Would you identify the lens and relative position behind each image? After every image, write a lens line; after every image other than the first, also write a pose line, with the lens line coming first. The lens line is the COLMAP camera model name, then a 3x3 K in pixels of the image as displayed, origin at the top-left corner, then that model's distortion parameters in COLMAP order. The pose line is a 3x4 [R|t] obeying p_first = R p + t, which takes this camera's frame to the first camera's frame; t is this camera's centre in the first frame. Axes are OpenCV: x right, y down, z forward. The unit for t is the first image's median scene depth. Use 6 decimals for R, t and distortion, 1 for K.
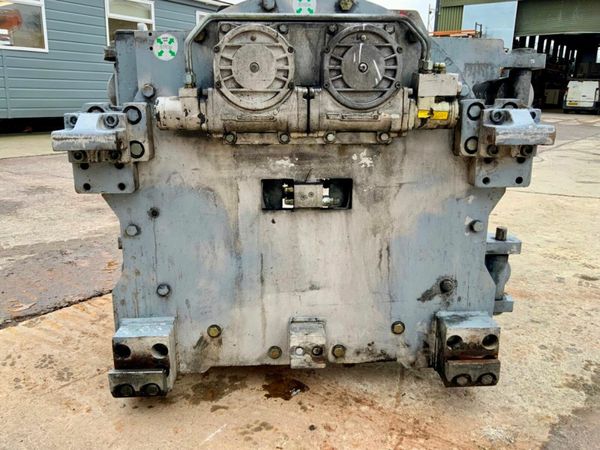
lens RADIAL K [[499.2, 0, 300.0], [0, 499.2, 224.8], [0, 0, 1]] dist [0.081749, -0.145575]
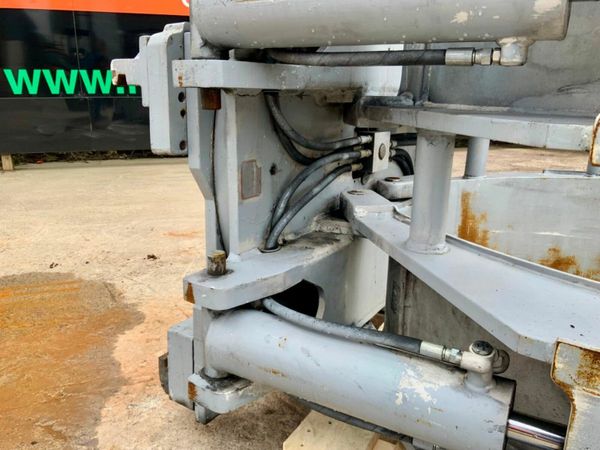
lens RADIAL K [[499.2, 0, 300.7], [0, 499.2, 225.4], [0, 0, 1]] dist [0.081749, -0.145575]
pose [[-0.568121, 0.189887, -0.800738, 0.887183], [-0.238896, 0.893061, 0.381276, -0.288847], [0.787507, 0.407904, -0.462003, 1.480394]]
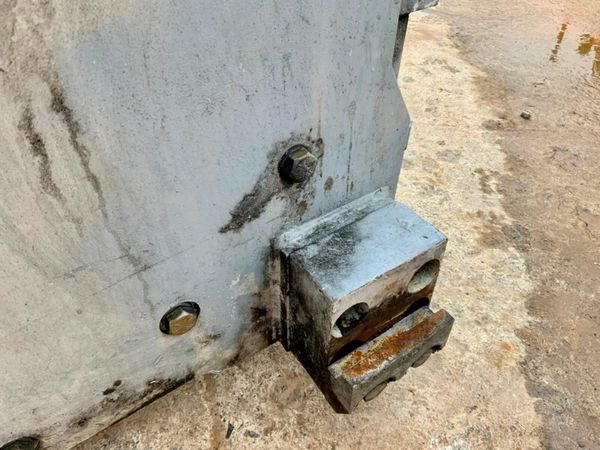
lens RADIAL K [[499.2, 0, 299.3], [0, 499.2, 225.9], [0, 0, 1]] dist [0.081749, -0.145575]
pose [[0.844332, -0.356947, 0.399615, 0.164082], [0.118313, 0.851590, 0.510683, -0.005164], [-0.522594, -0.383906, 0.761256, 0.794687]]
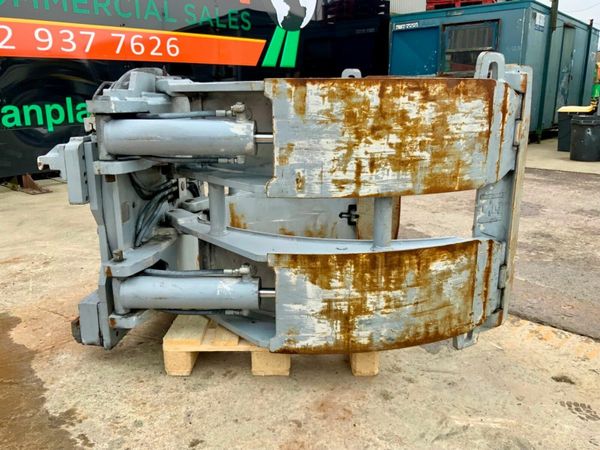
lens RADIAL K [[499.2, 0, 300.5], [0, 499.2, 223.5], [0, 0, 1]] dist [0.081749, -0.145575]
pose [[-0.133812, 0.226608, -0.964750, 1.600717], [-0.255626, 0.932669, 0.254528, -0.497823], [0.957471, 0.280674, -0.066875, 1.627700]]
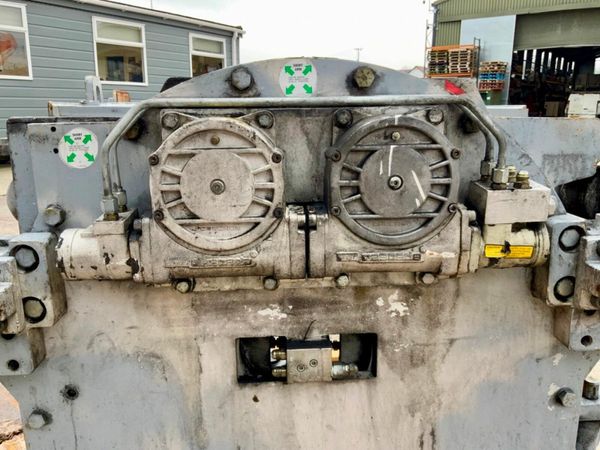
lens RADIAL K [[499.2, 0, 299.8], [0, 499.2, 219.8], [0, 0, 1]] dist [0.081749, -0.145575]
pose [[0.999888, -0.014933, -0.000633, 0.007605], [0.014902, 0.999269, -0.035215, -0.217837], [0.001158, 0.035202, 0.999380, 0.344466]]
